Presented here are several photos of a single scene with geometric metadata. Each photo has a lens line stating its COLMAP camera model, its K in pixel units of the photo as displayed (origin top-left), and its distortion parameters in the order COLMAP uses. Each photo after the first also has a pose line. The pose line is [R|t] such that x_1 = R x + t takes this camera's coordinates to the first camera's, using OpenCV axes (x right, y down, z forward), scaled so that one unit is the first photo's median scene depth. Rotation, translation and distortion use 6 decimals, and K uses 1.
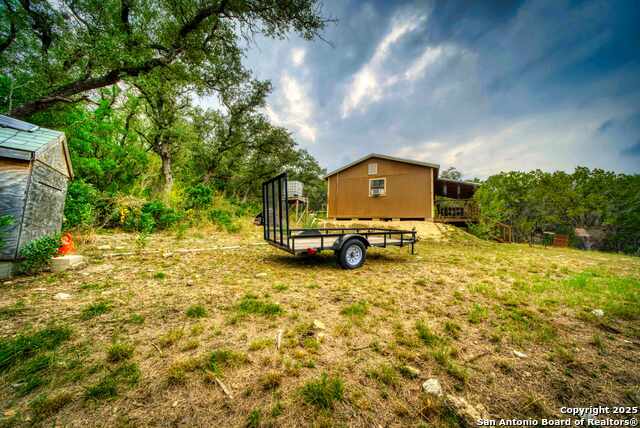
lens RADIAL K [[214.0, 0, 320.0], [0, 214.0, 214.0], [0, 0, 1]] dist [-0.000289, -0.000008]
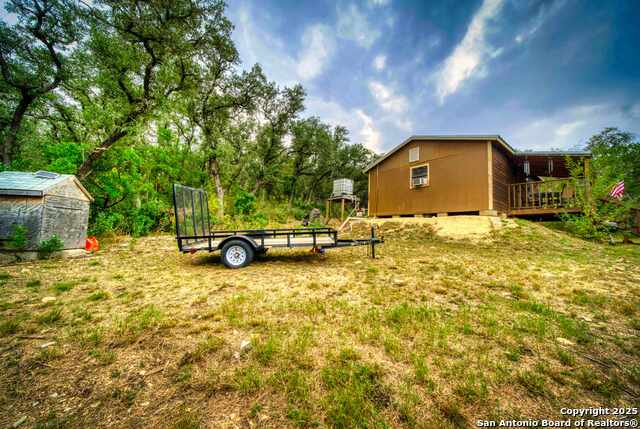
lens RADIAL K [[222.5, 0, 319.5], [0, 222.5, 219.8], [0, 0, 1]] dist [-0.018697, 0.000039]
pose [[0.903012, -0.038022, -0.427930, 0.280950], [0.050865, 0.998532, 0.018614, 0.006356], [0.426594, -0.038576, 0.903620, 0.063747]]
